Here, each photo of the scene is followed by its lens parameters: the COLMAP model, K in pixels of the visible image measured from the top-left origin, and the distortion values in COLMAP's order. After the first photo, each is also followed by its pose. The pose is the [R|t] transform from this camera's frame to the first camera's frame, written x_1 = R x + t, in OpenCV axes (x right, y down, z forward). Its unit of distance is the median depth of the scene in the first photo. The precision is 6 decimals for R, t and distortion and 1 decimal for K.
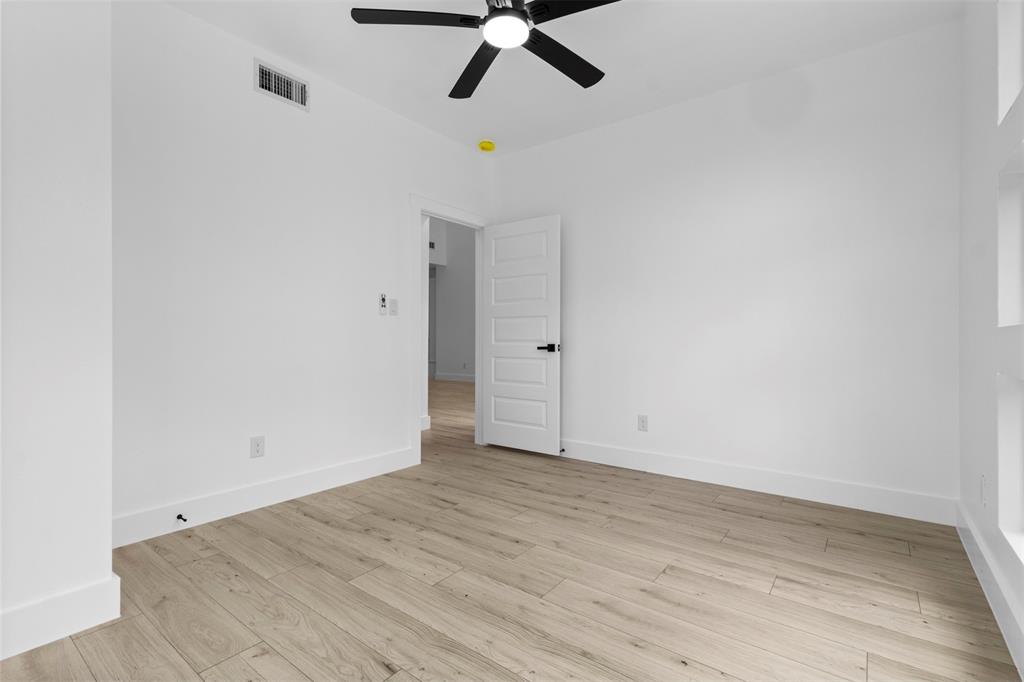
lens RADIAL K [[470.3, 0, 508.6], [0, 470.3, 337.9], [0, 0, 1]] dist [0.006419, 0.000677]
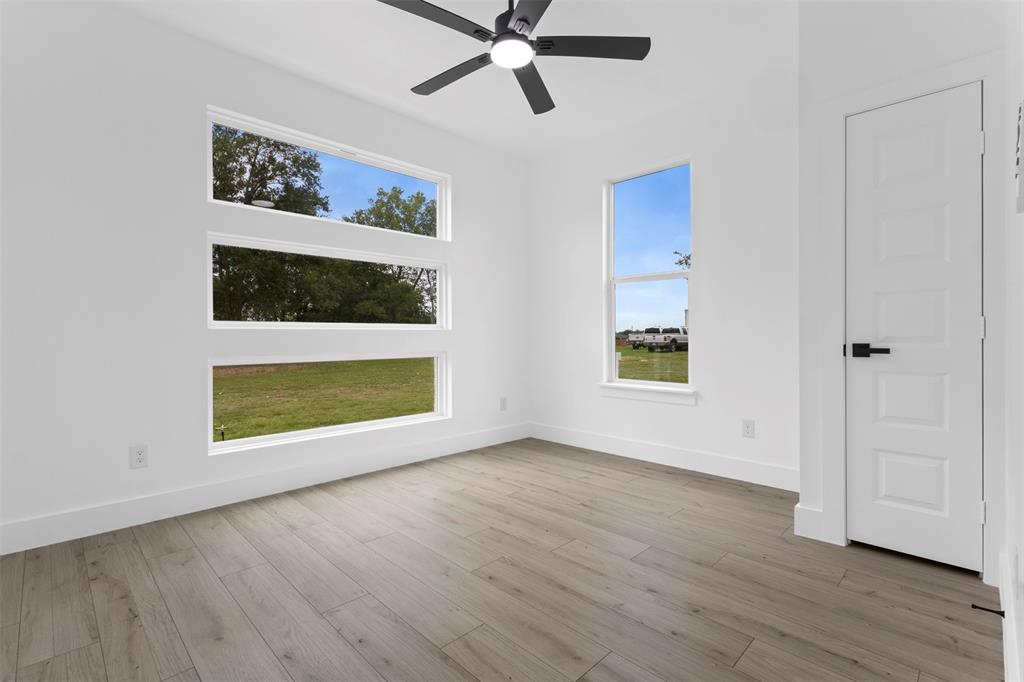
lens RADIAL K [[470.3, 0, 507.5], [0, 470.3, 337.1], [0, 0, 1]] dist [0.006419, 0.000677]
pose [[-0.990221, 0.001711, 0.139501, -0.141360], [0.001957, 0.999997, 0.001631, 0.002295], [-0.139497, 0.001888, -0.990221, 1.993491]]
